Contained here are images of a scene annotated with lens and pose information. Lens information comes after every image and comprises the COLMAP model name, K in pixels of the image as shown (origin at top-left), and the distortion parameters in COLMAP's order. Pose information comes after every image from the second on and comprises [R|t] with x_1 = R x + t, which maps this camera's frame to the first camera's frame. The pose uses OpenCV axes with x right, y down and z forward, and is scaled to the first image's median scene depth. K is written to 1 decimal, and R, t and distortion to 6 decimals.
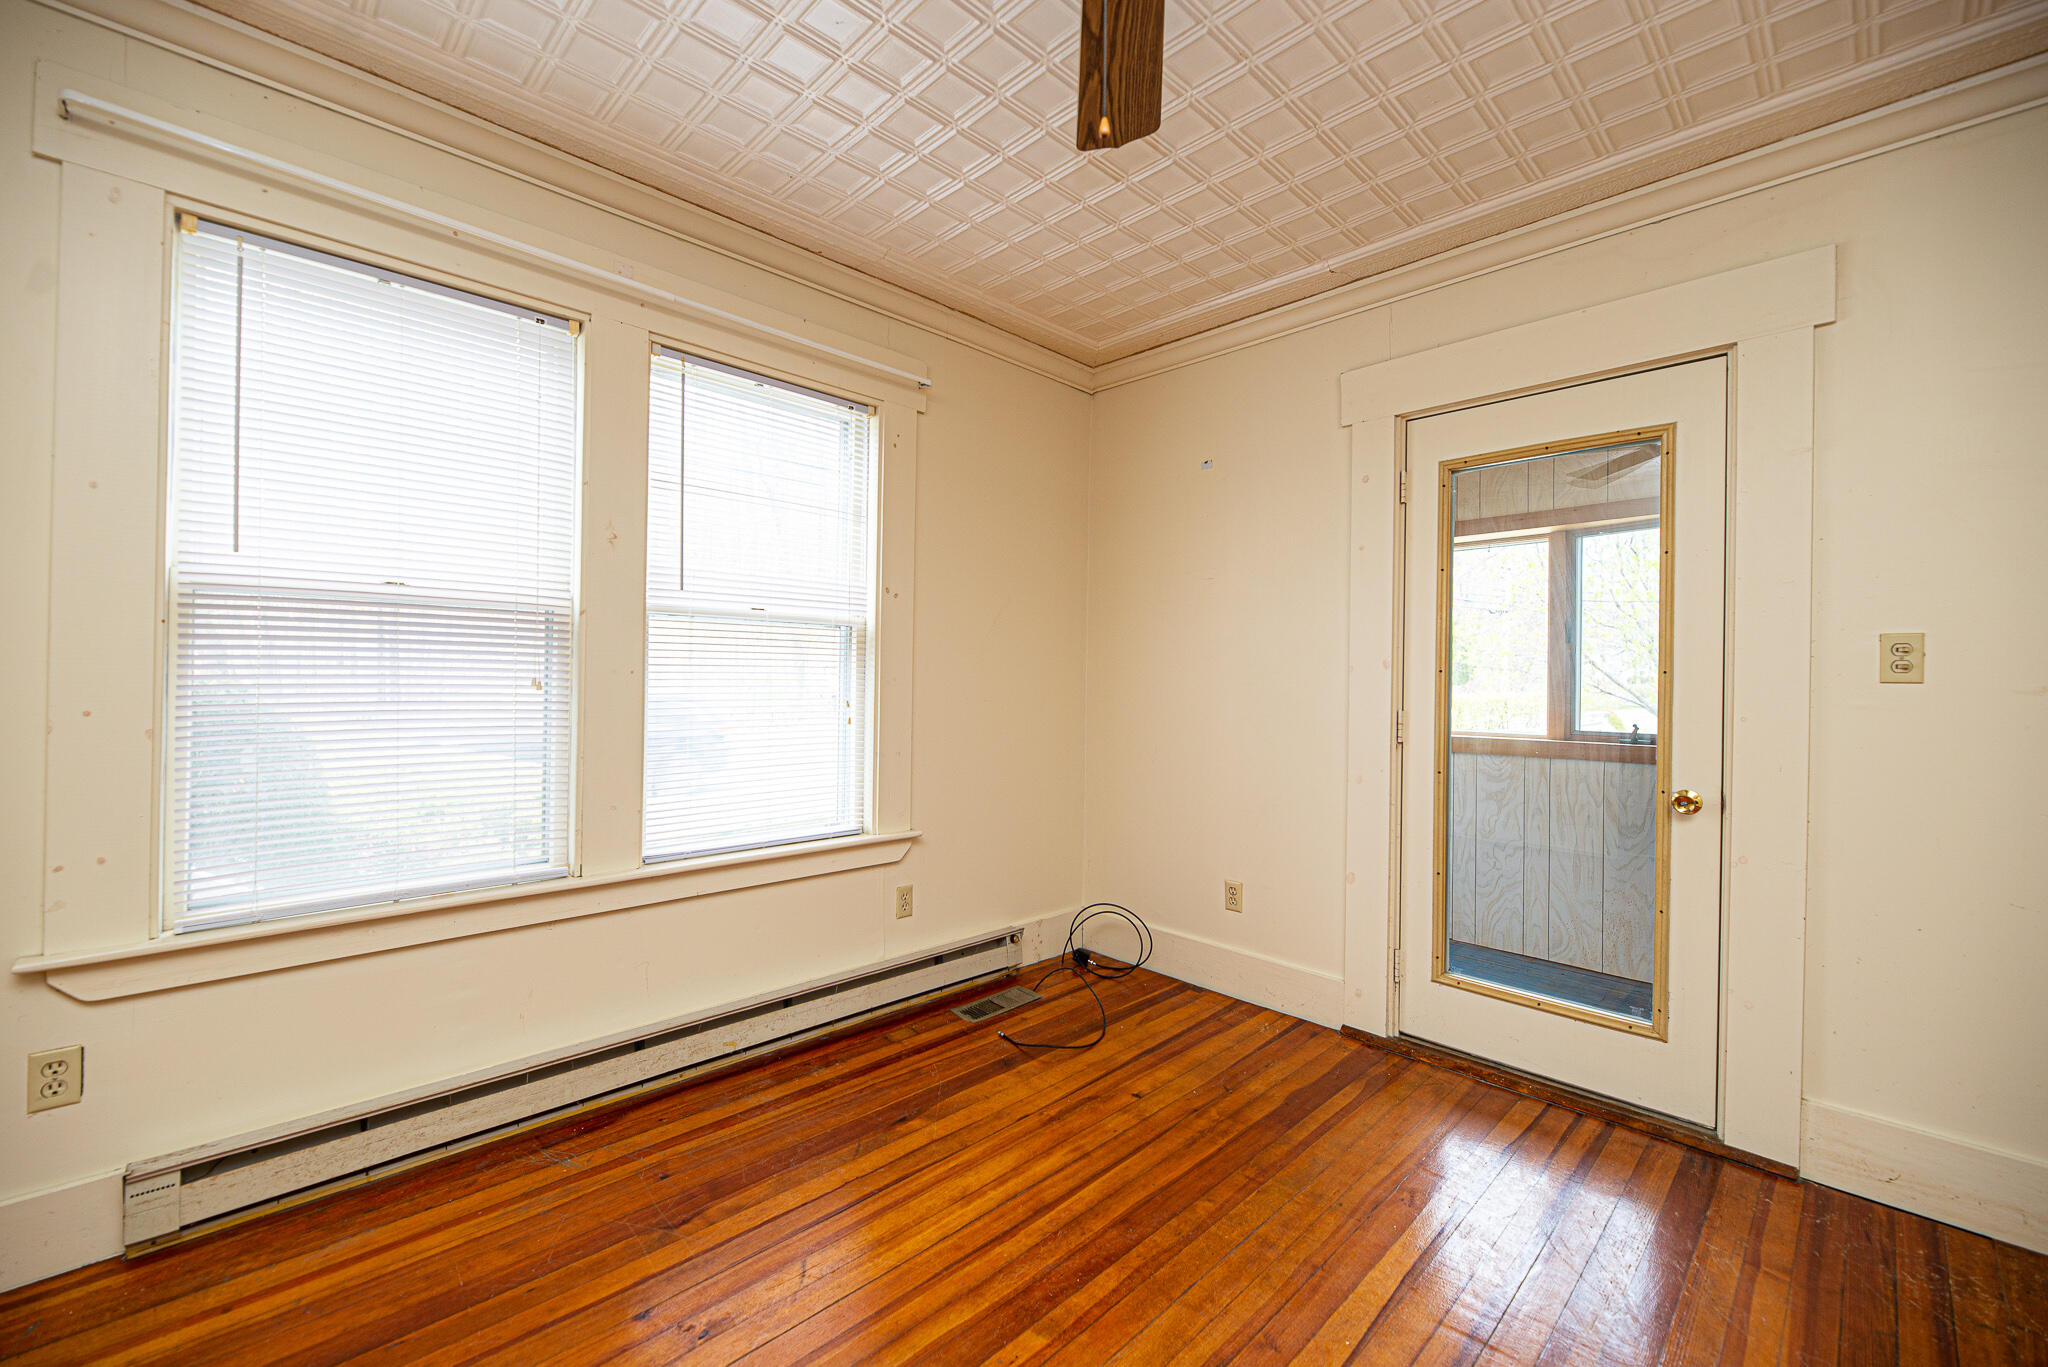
lens RADIAL K [[832.3, 0, 1030.2], [0, 832.3, 675.5], [0, 0, 1]] dist [0.001113, -0.000108]
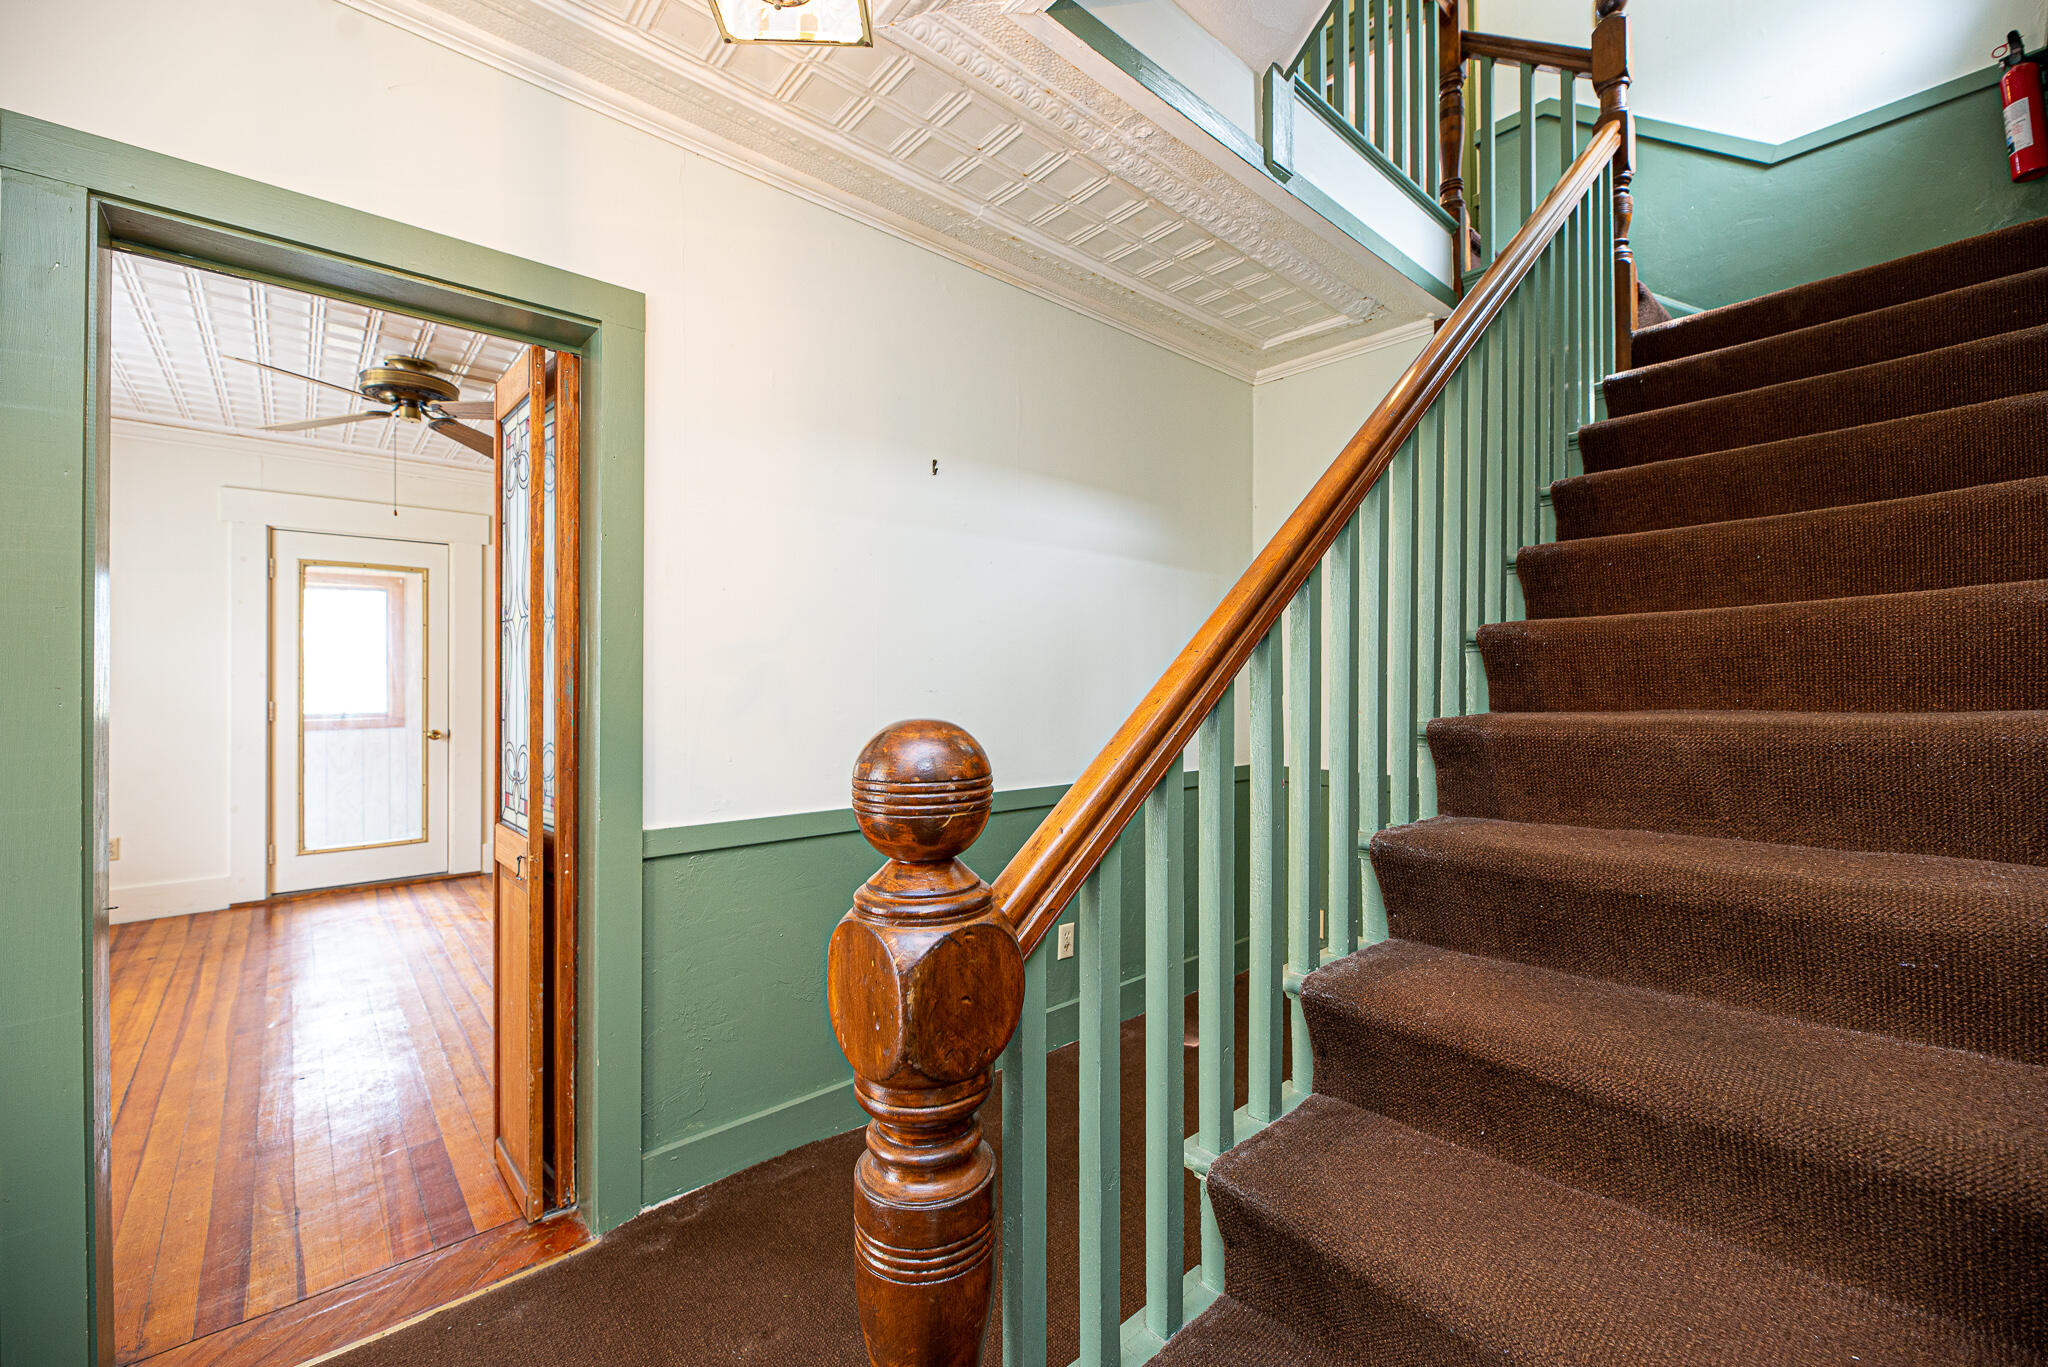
lens RADIAL K [[832.3, 0, 1022.6], [0, 832.3, 679.6], [0, 0, 1]] dist [0.001113, -0.000108]
pose [[0.046943, -0.012941, 0.998814, -1.391373], [0.004698, 0.999908, 0.012734, -0.024515], [-0.998887, 0.004095, 0.047000, -0.715789]]
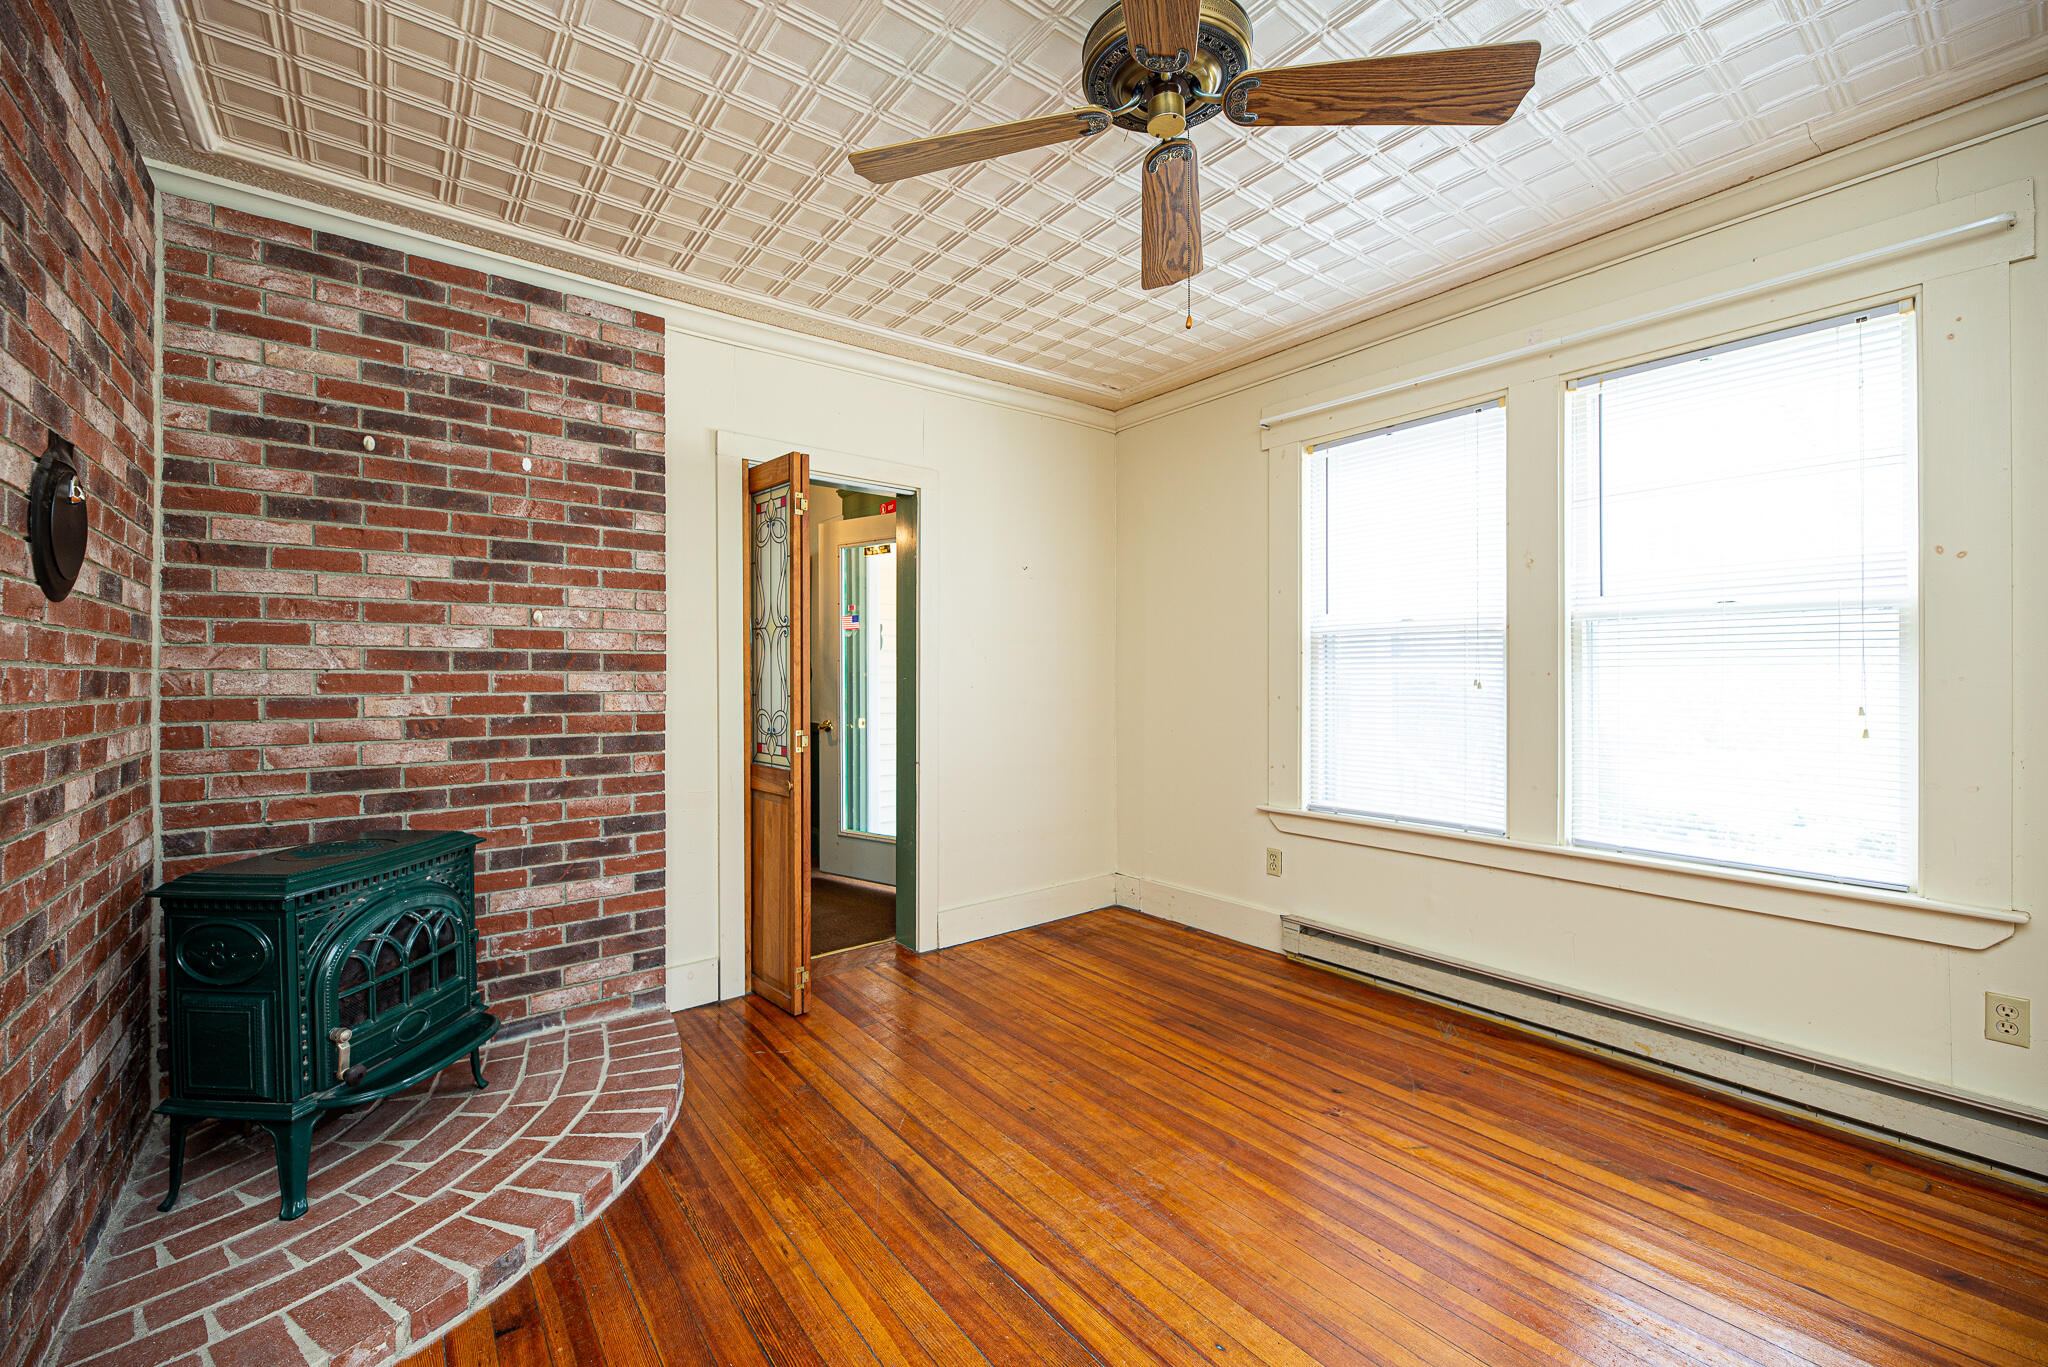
lens RADIAL K [[832.3, 0, 1021.1], [0, 832.3, 681.6], [0, 0, 1]] dist [0.001113, -0.000108]
pose [[-0.111122, -0.008297, -0.993772, 0.780690], [-0.000202, 0.999965, -0.008326, 0.016982], [0.993807, -0.000724, -0.111120, 0.408335]]
